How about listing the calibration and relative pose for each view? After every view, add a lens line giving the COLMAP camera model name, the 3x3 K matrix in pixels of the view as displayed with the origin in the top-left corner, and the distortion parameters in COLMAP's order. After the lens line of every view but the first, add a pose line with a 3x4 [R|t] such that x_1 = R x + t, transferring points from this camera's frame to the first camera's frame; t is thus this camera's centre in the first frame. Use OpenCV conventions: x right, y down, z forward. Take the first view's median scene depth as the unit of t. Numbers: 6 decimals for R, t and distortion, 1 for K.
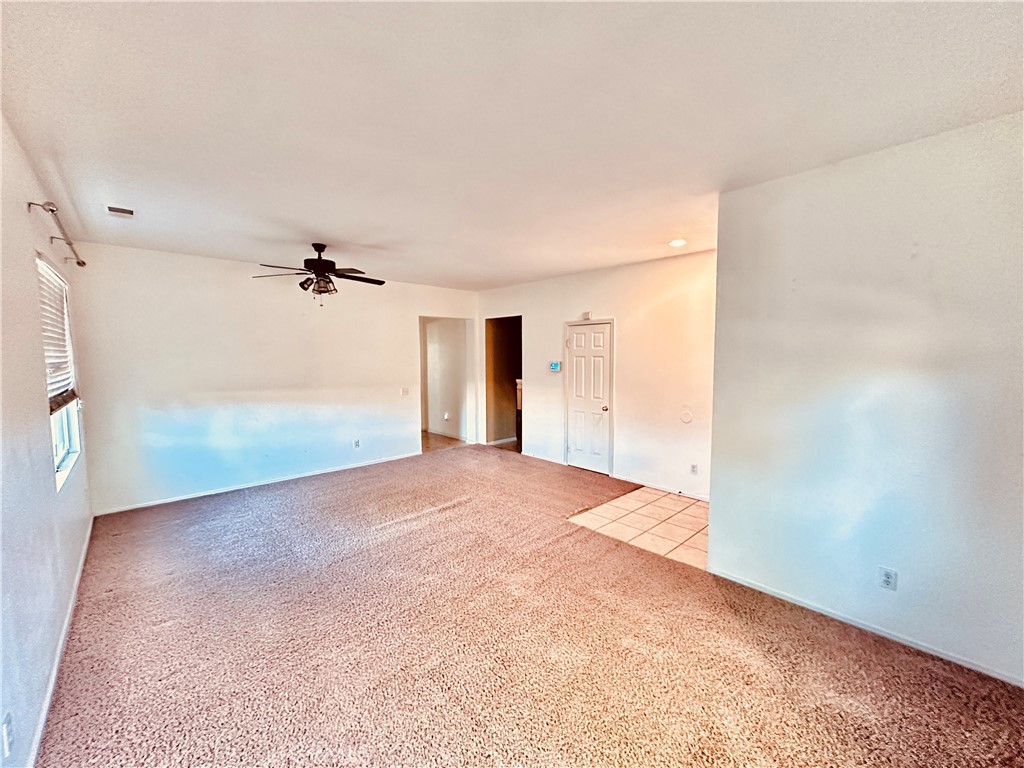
lens RADIAL K [[409.6, 0, 508.7], [0, 409.6, 387.1], [0, 0, 1]] dist [-0.000235, 0.000763]
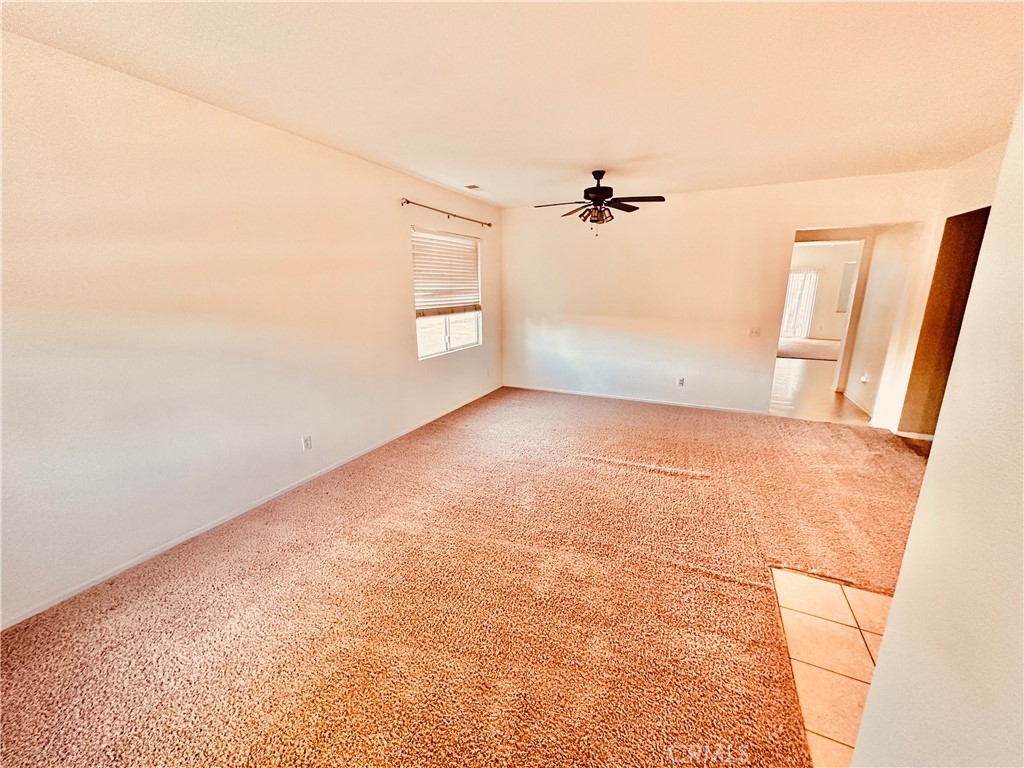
lens RADIAL K [[409.6, 0, 509.8], [0, 409.6, 380.9], [0, 0, 1]] dist [-0.000235, 0.000763]
pose [[0.381497, 0.217928, -0.898314, 0.458598], [-0.074398, 0.975898, 0.205154, -0.037509], [0.921371, -0.011432, 0.388515, 0.397776]]
